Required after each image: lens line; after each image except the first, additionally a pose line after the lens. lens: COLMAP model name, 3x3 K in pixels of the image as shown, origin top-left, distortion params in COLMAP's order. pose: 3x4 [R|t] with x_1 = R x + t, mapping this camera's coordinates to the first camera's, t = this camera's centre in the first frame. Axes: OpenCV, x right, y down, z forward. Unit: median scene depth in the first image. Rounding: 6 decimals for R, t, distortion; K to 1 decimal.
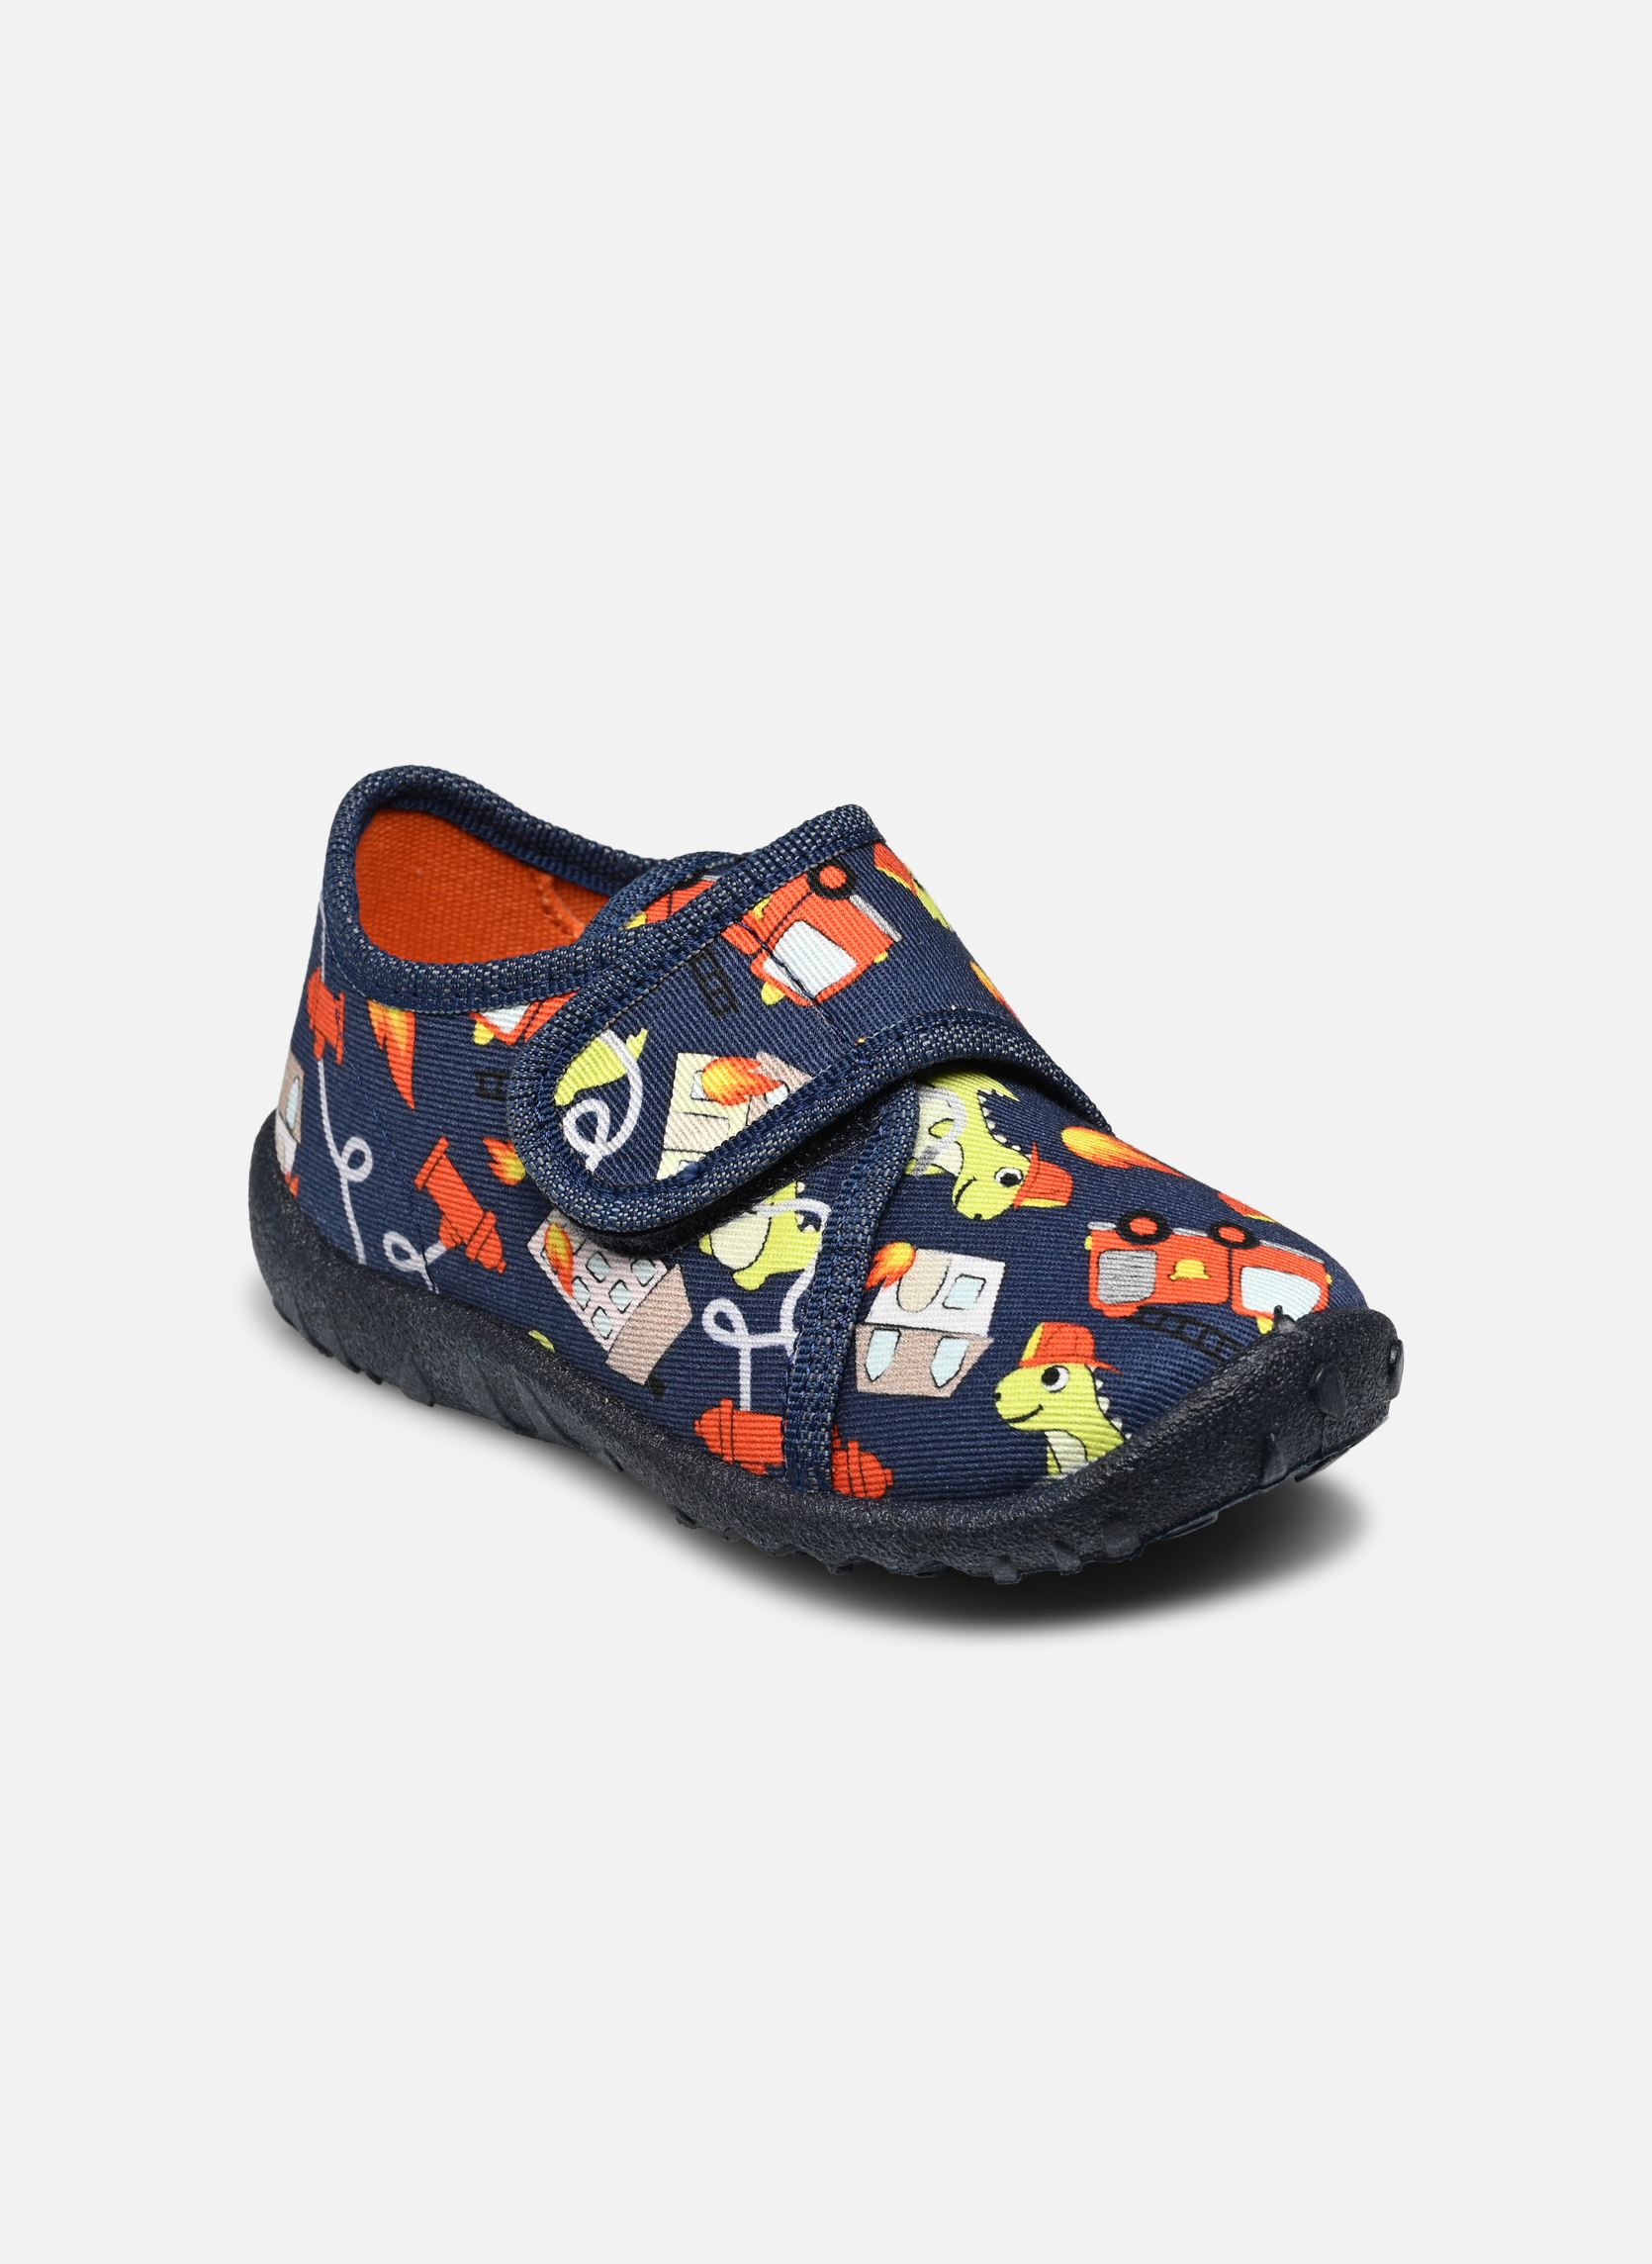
lens RADIAL K [[7685.4, 0, 826.0], [0, 7685.4, 1132.0], [0, 0, 1]] dist [0.708548, 0.129773]
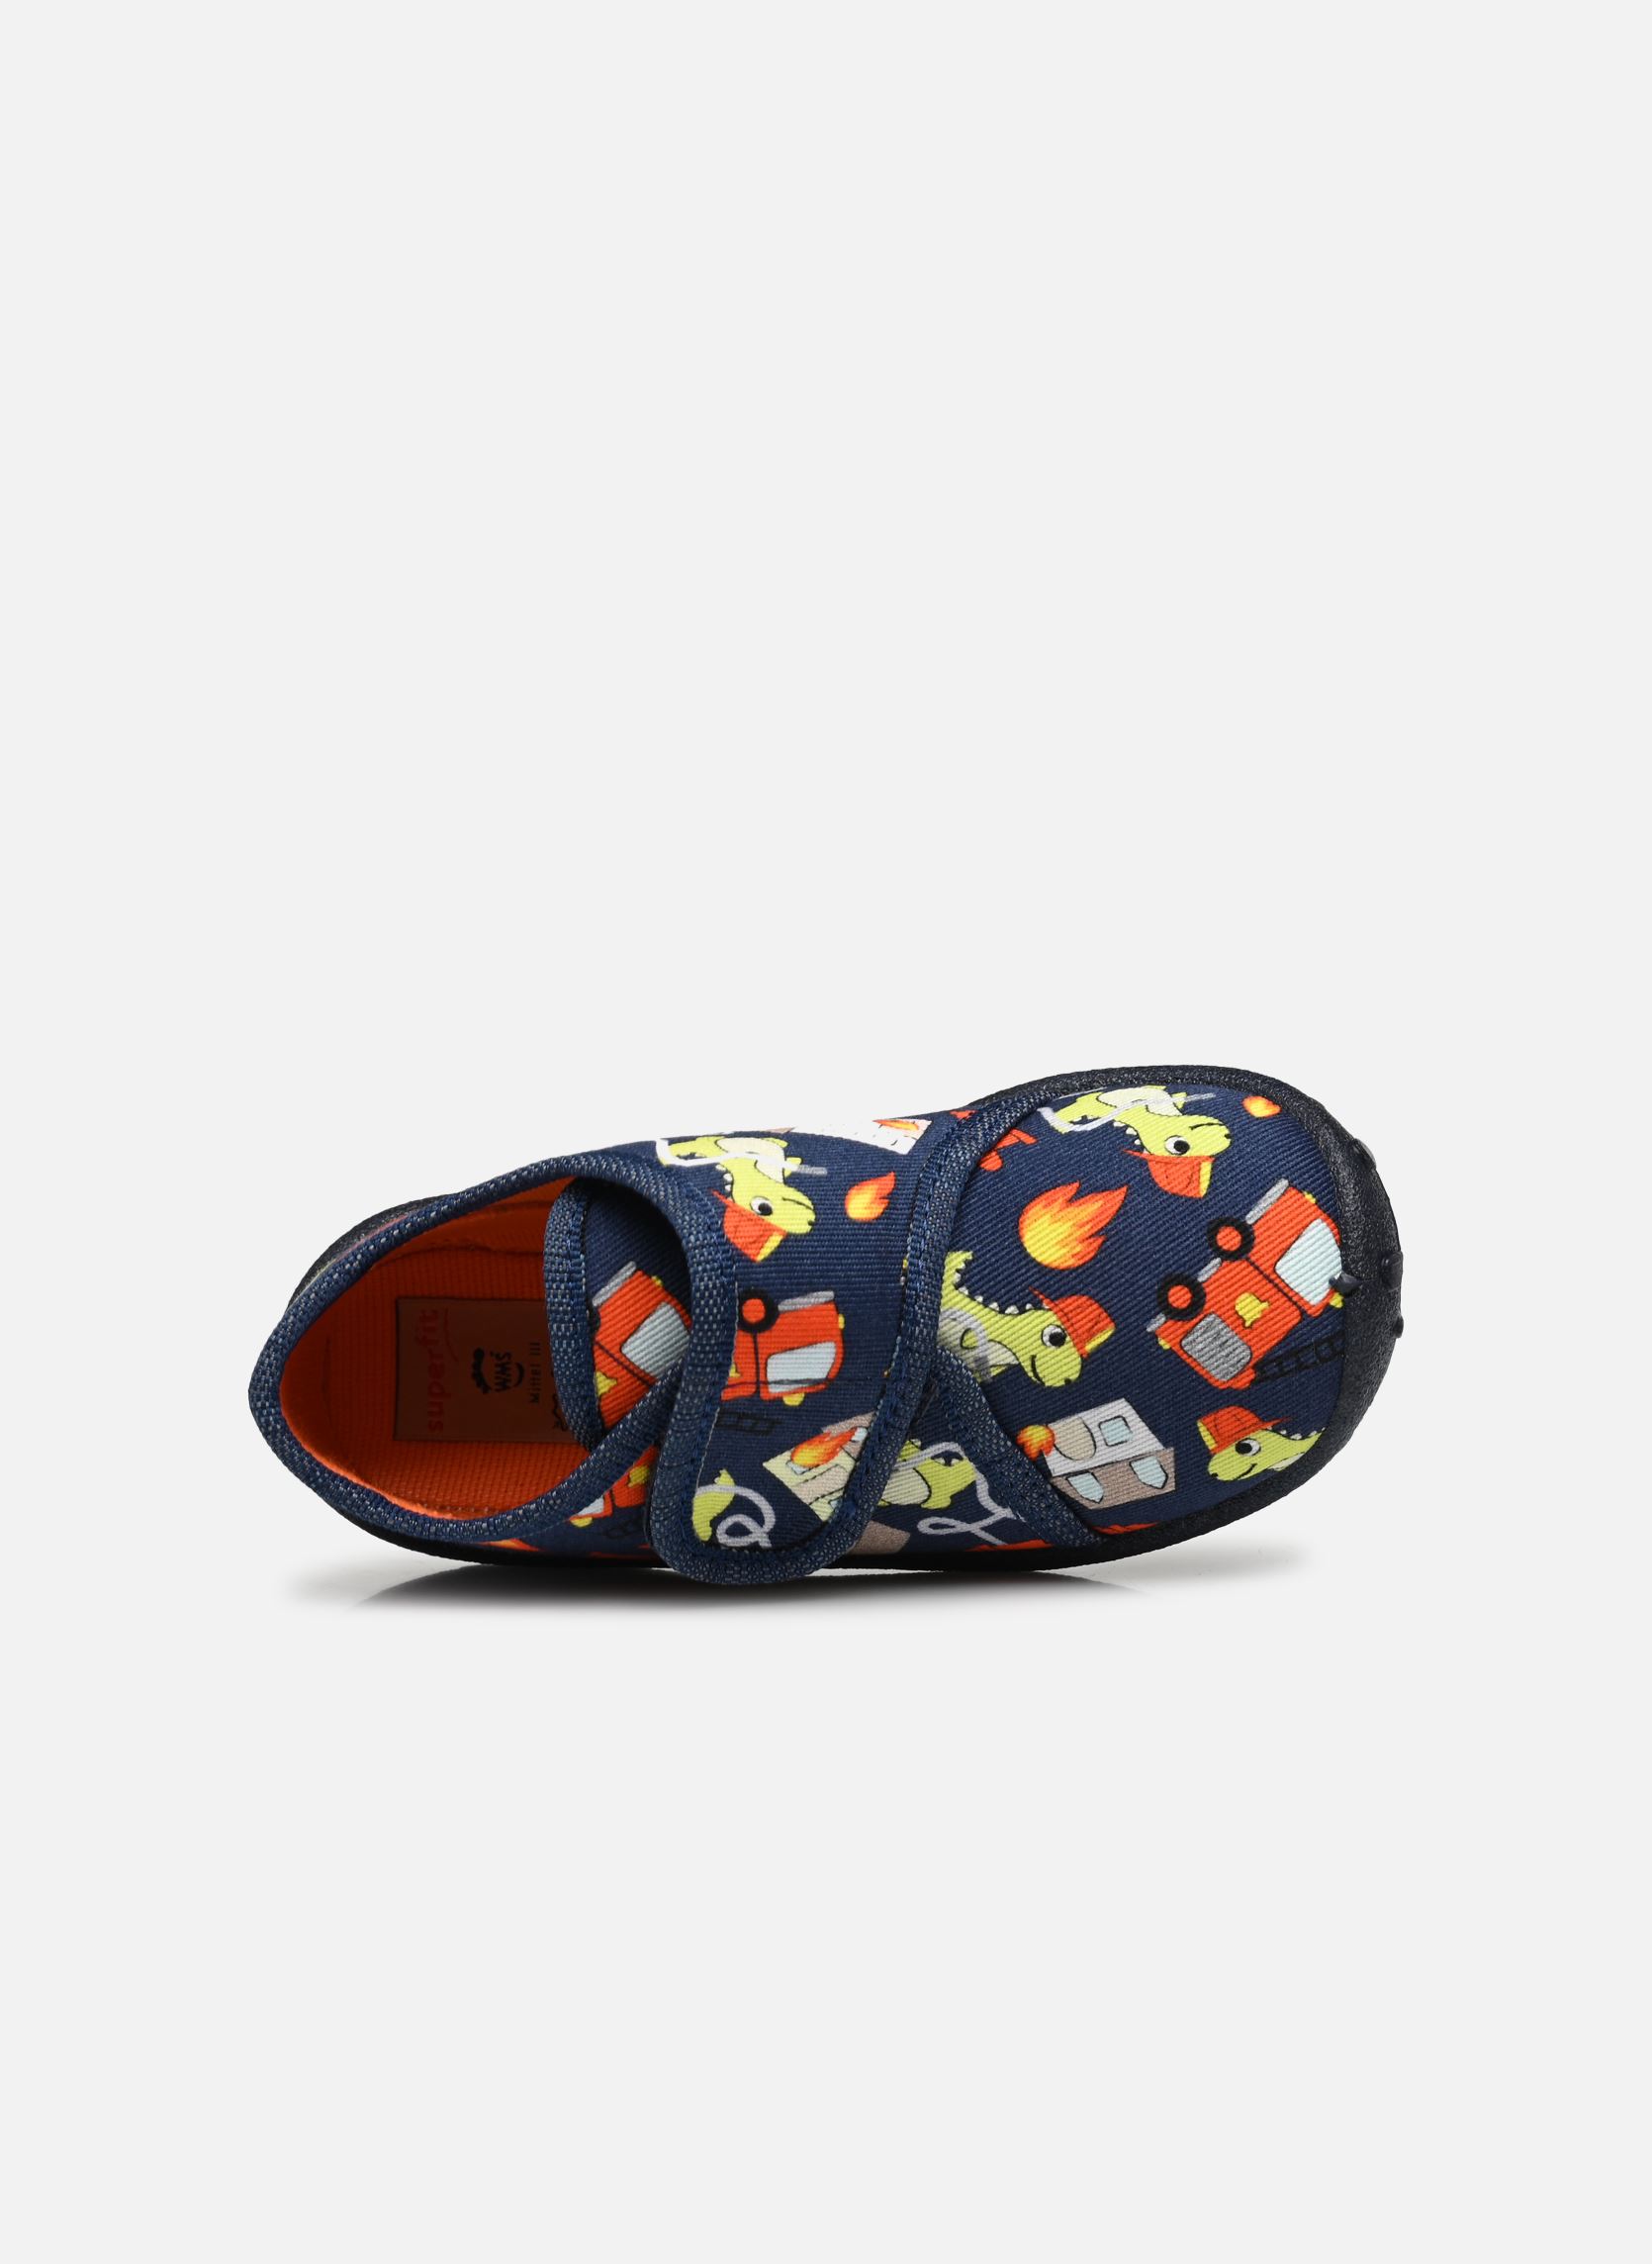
lens RADIAL K [[7685.4, 0, 826.0], [0, 7685.4, 1132.0], [0, 0, 1]] dist [0.708548, 0.129773]
pose [[0.643106, -0.747859, -0.164684, 0.214594], [0.518676, 0.267183, 0.812151, -0.957416], [-0.563373, -0.607717, 0.559724, 0.381811]]
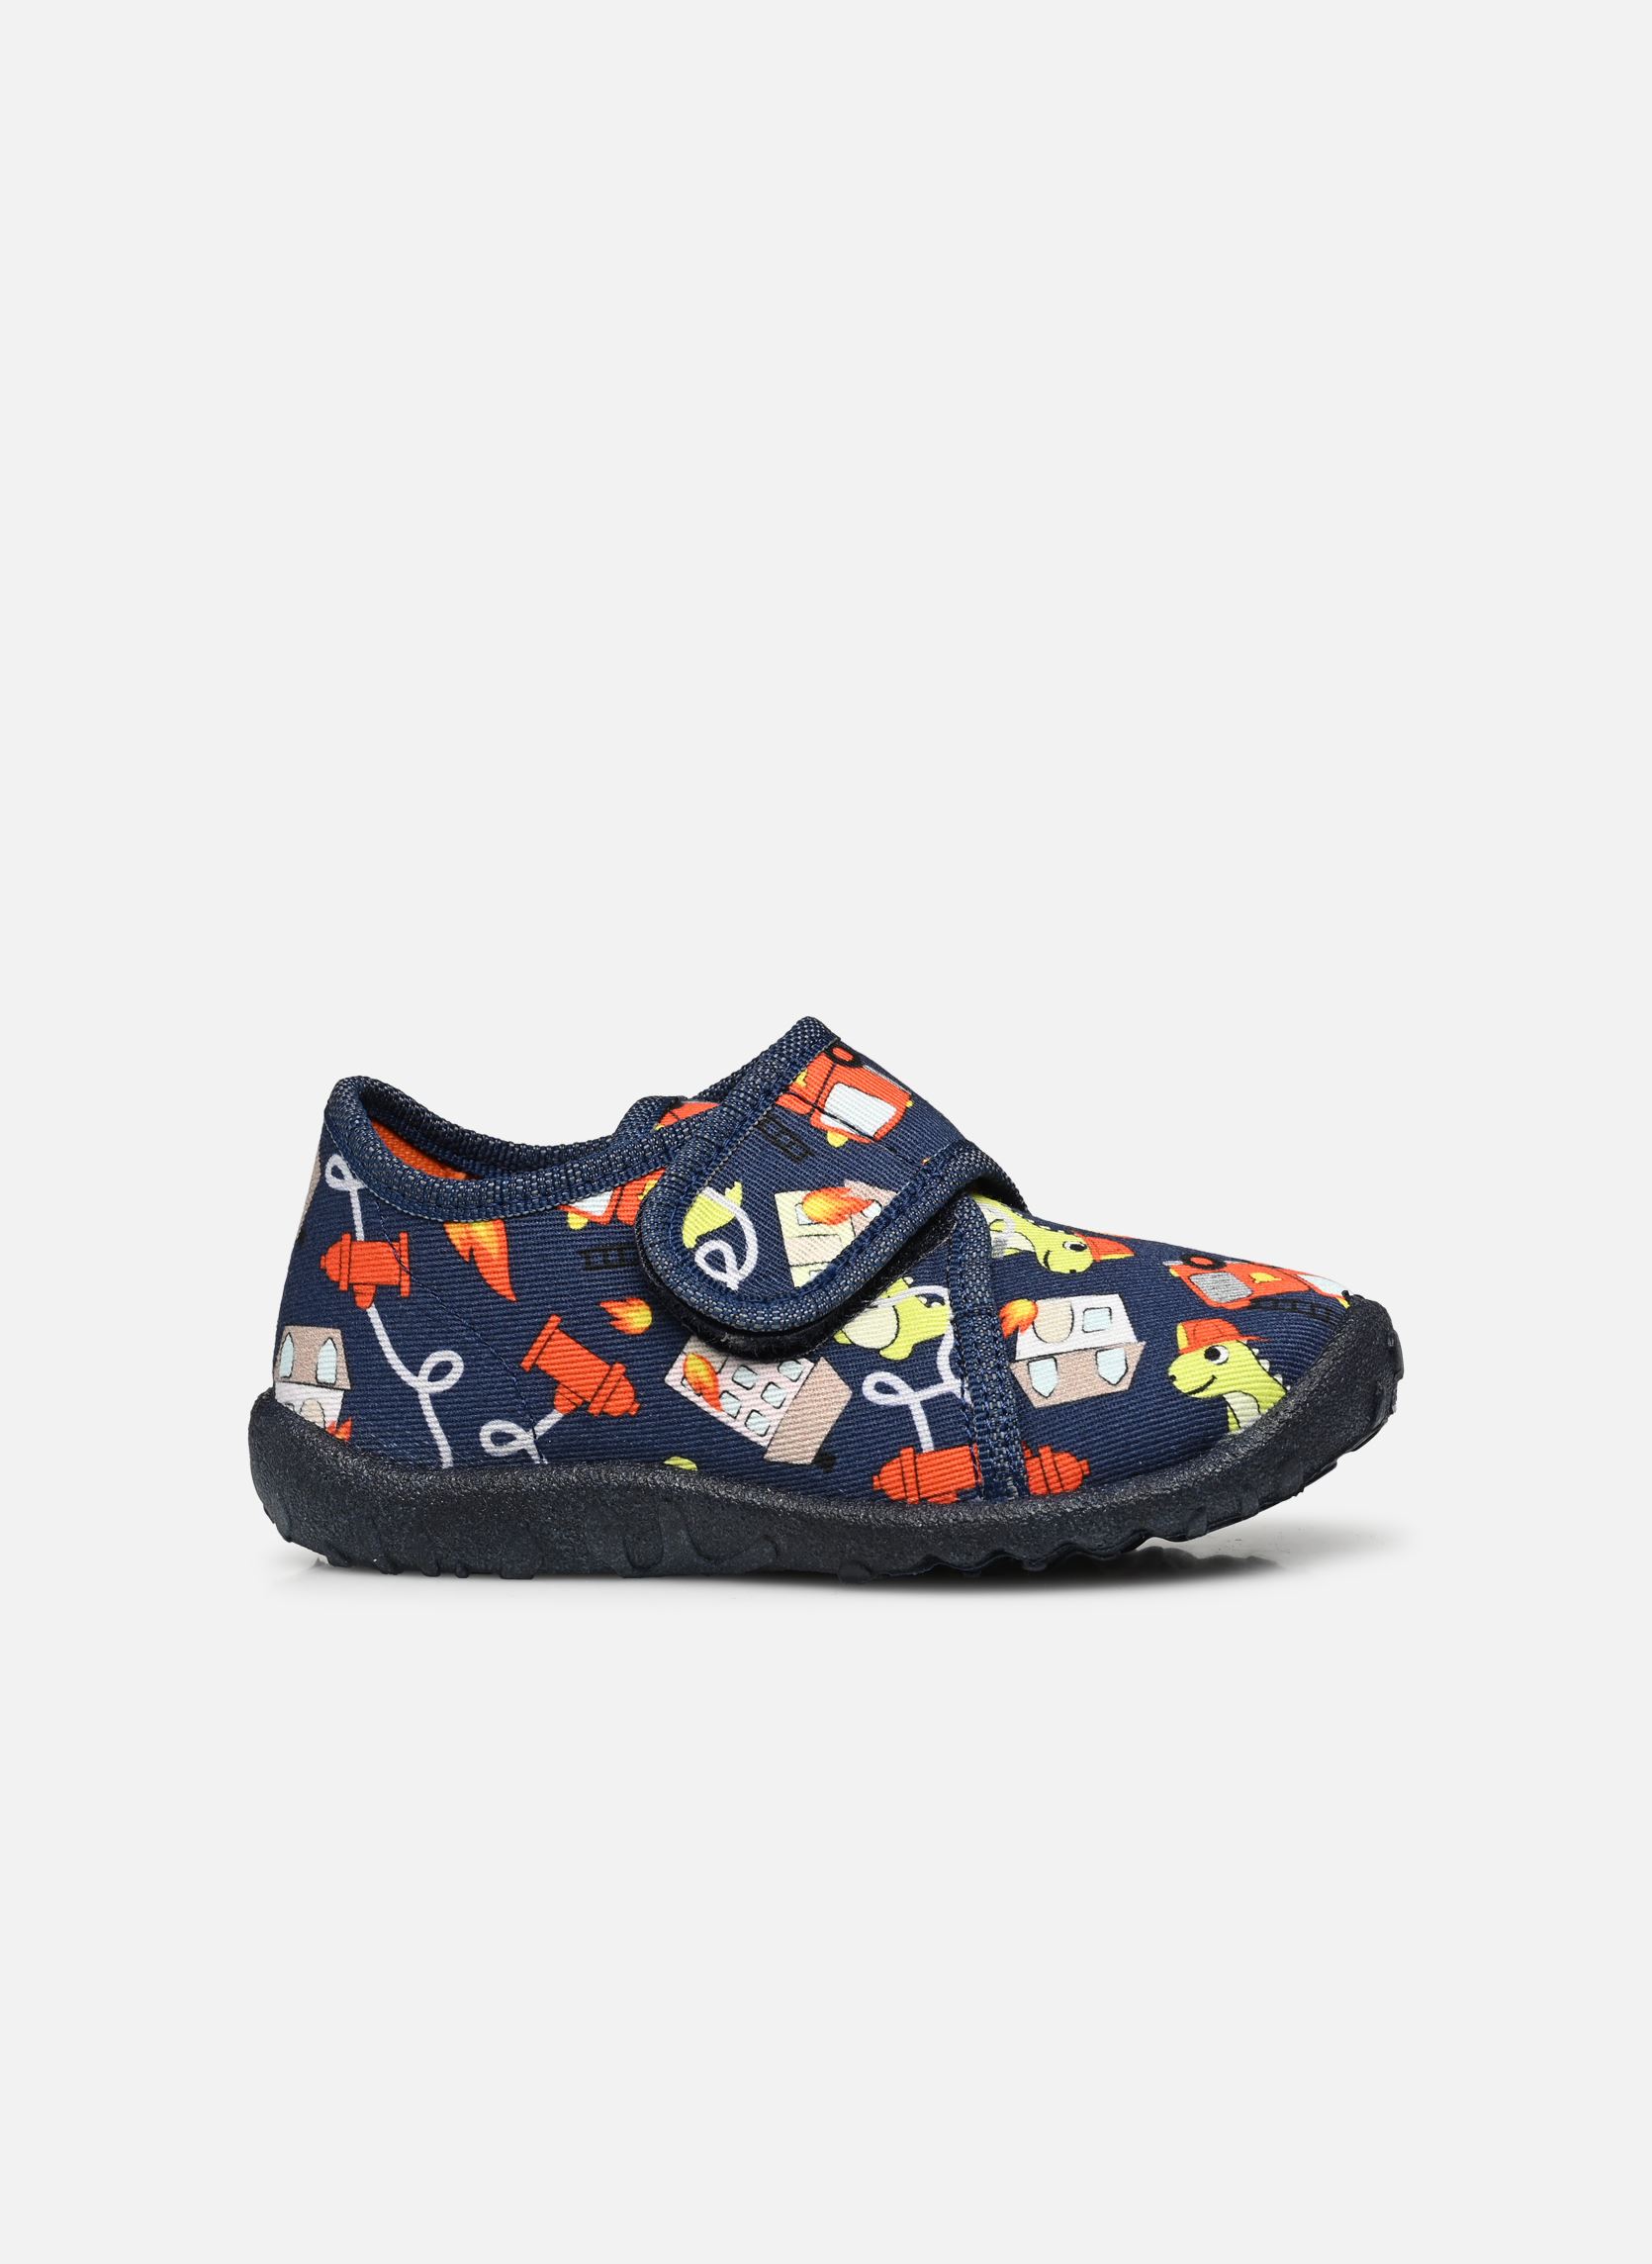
lens RADIAL K [[7685.4, 0, 826.0], [0, 7685.4, 1132.0], [0, 0, 1]] dist [0.708548, 0.129773]
pose [[0.853686, -0.056203, 0.517746, -0.627293], [0.213617, 0.944468, -0.249698, 0.279093], [-0.474961, 0.323763, 0.818285, 0.024486]]
